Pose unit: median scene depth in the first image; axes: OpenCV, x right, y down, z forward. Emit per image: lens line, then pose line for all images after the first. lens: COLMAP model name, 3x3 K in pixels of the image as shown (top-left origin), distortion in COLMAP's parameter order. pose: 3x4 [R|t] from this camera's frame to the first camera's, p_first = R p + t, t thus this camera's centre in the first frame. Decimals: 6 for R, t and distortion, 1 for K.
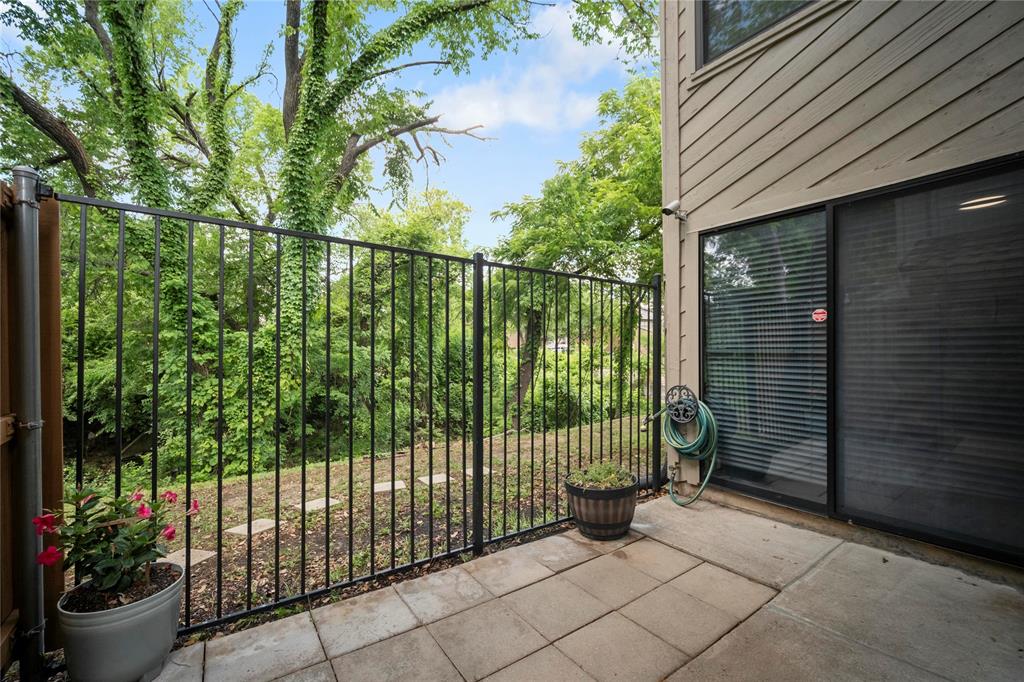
lens RADIAL K [[416.8, 0, 513.1], [0, 416.8, 346.2], [0, 0, 1]] dist [0.001284, 0.000595]
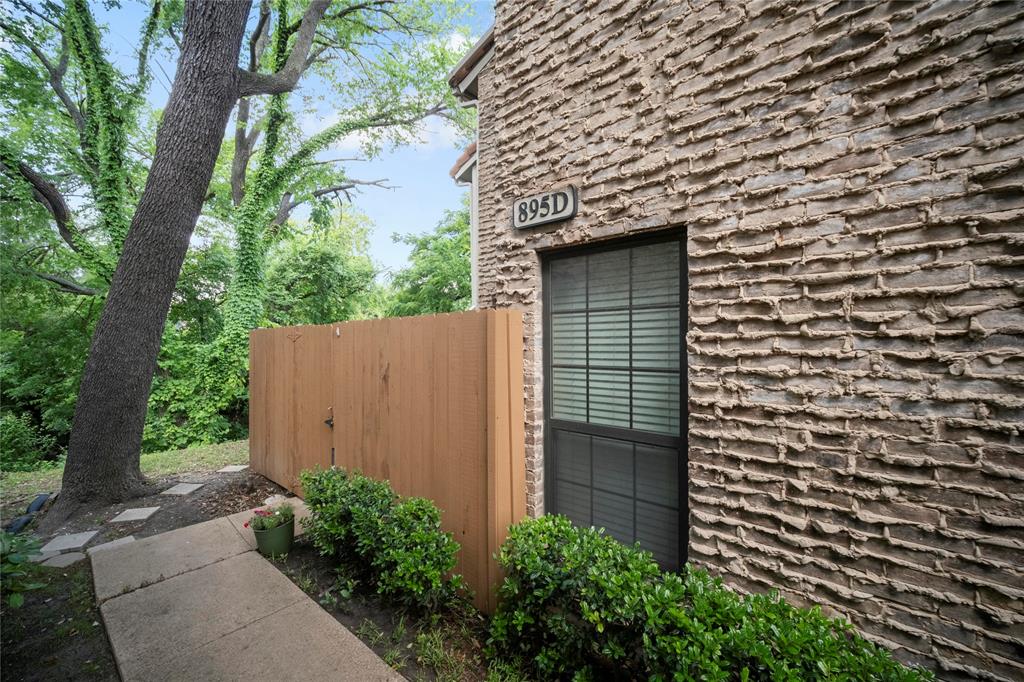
lens RADIAL K [[416.8, 0, 510.0], [0, 416.8, 341.9], [0, 0, 1]] dist [0.001284, 0.000595]
pose [[0.976946, 0.003657, 0.213457, 0.030112], [-0.002816, 0.999987, -0.004244, -0.037829], [-0.213470, 0.003545, 0.976943, -0.488516]]
